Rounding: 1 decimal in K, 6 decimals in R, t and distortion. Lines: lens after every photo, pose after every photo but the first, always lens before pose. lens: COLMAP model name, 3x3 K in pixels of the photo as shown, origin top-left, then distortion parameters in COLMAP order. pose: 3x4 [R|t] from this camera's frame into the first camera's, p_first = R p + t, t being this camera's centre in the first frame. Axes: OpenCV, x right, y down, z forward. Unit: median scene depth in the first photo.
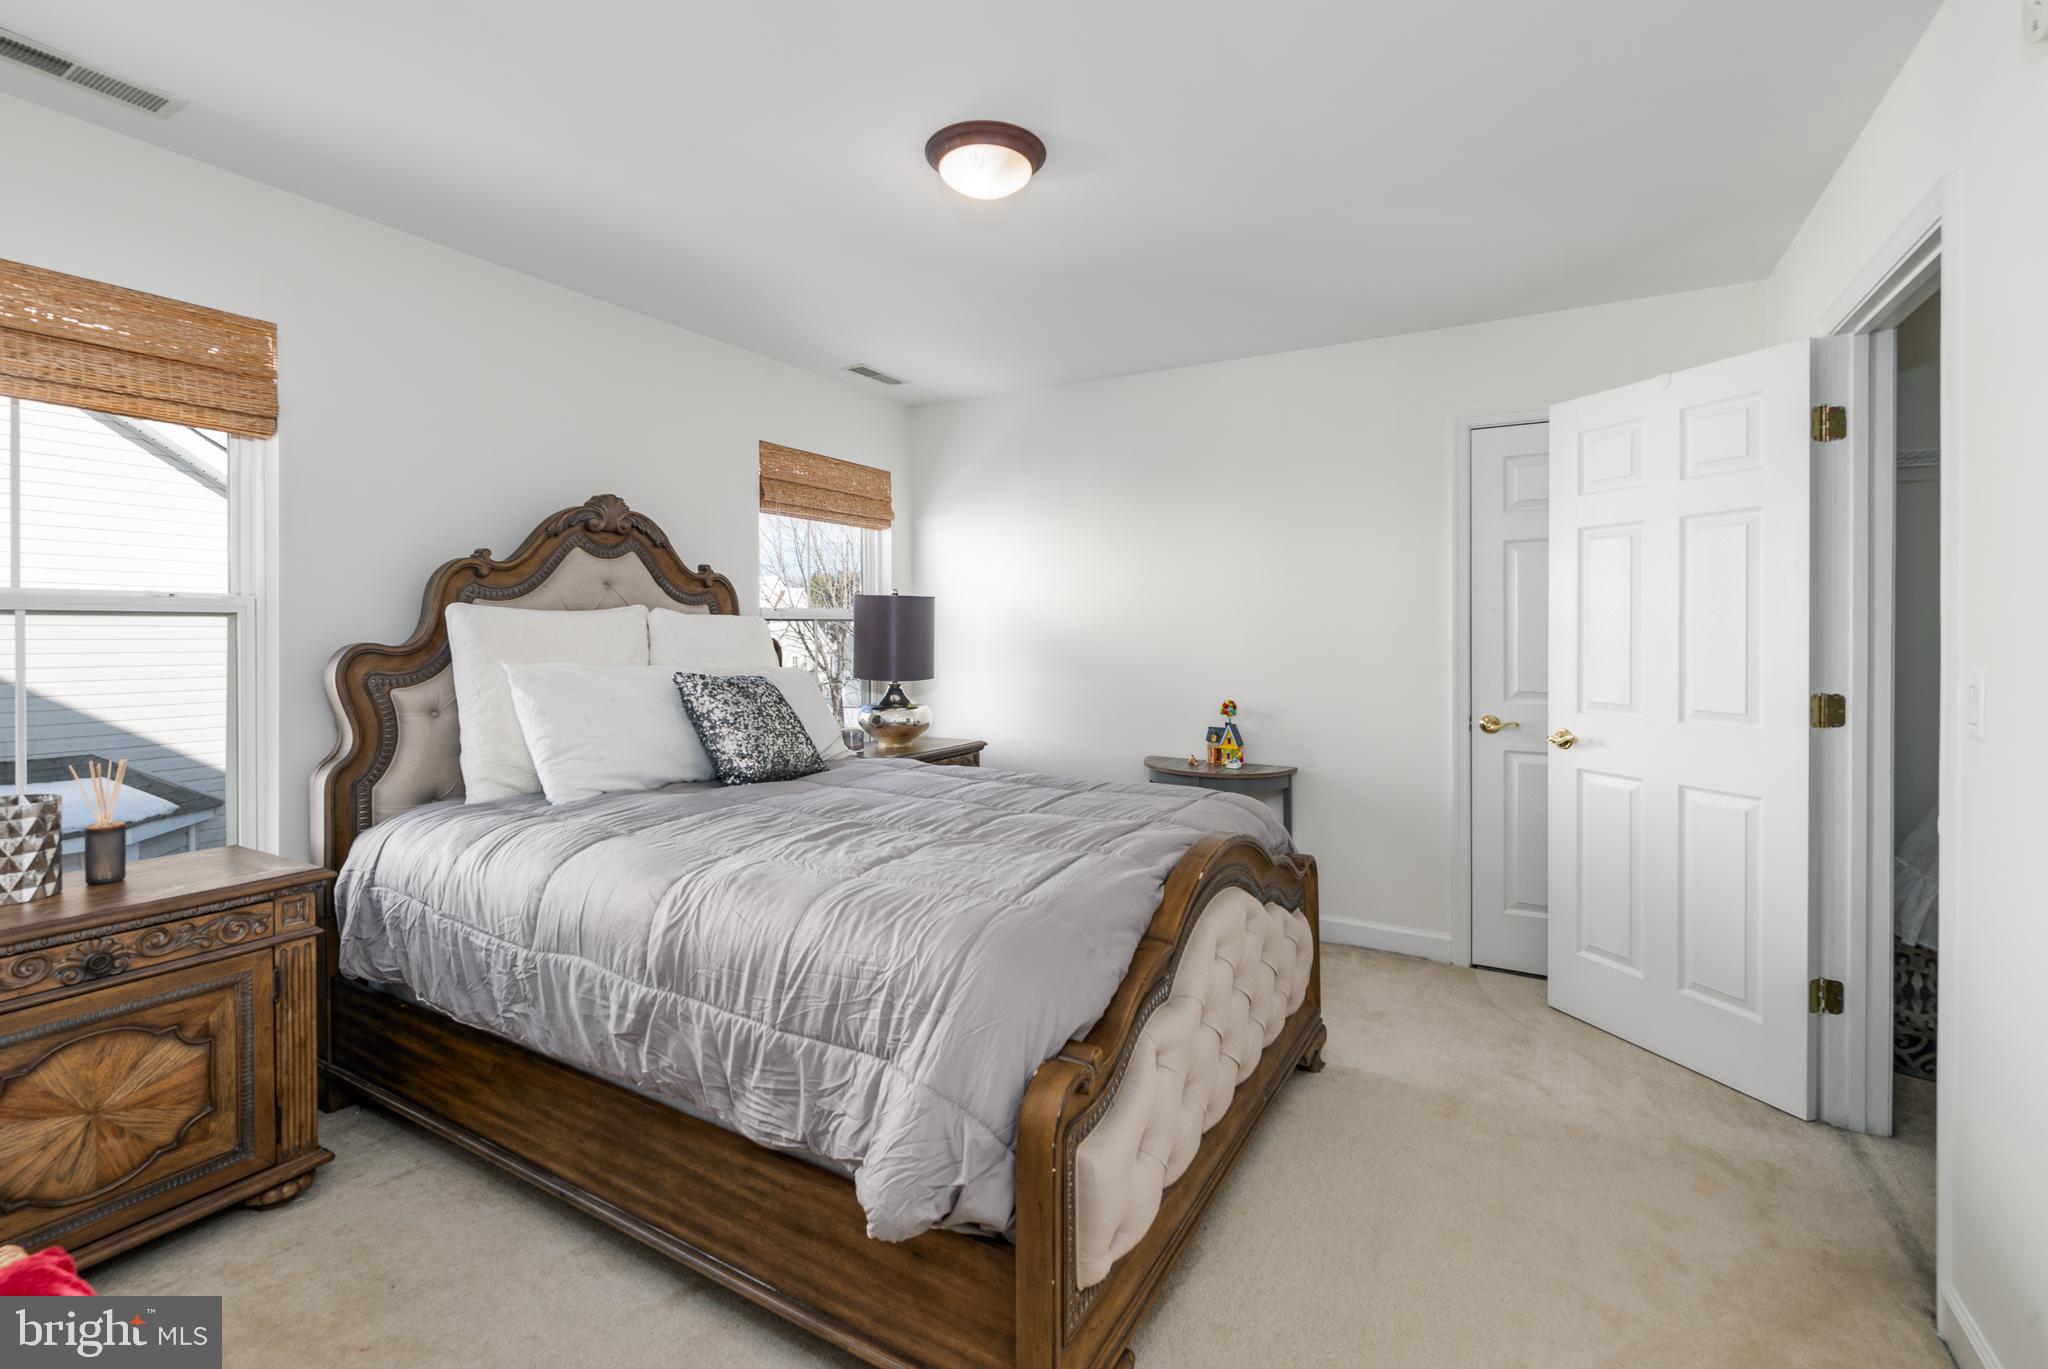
lens RADIAL K [[911.0, 0, 1021.1], [0, 911.0, 634.6], [0, 0, 1]] dist [0.000278, 0.000479]
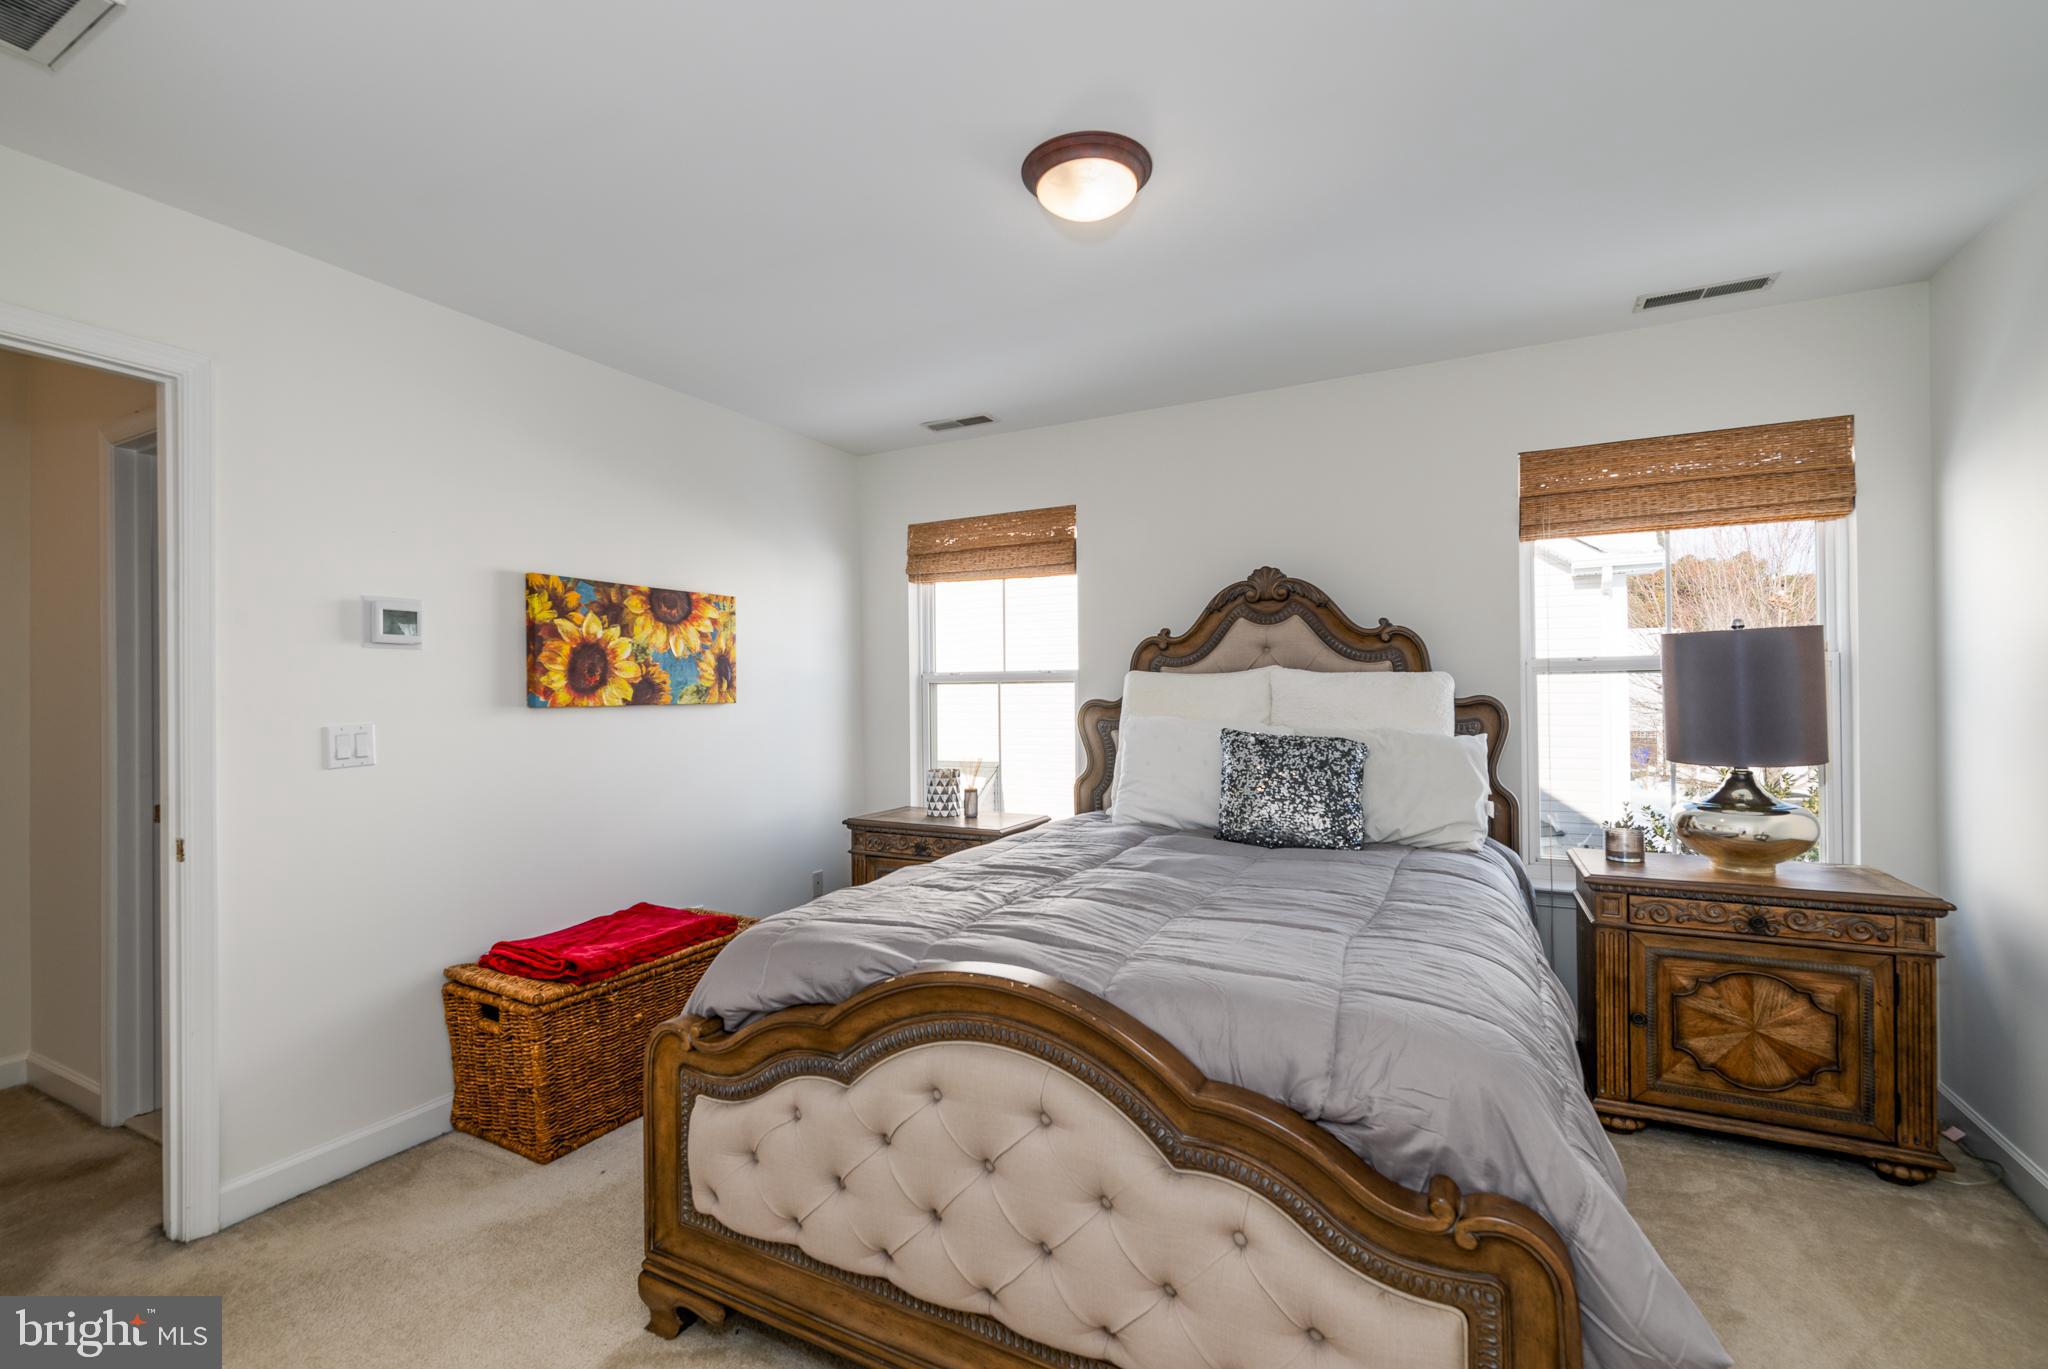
lens RADIAL K [[878.1, 0, 1016.0], [0, 878.1, 693.7], [0, 0, 1]] dist [-0.001280, -0.000106]
pose [[0.037154, 0.005288, -0.999296, 0.587407], [0.004986, 0.999973, 0.005477, -0.006600], [0.999297, -0.005186, 0.037126, 0.638115]]
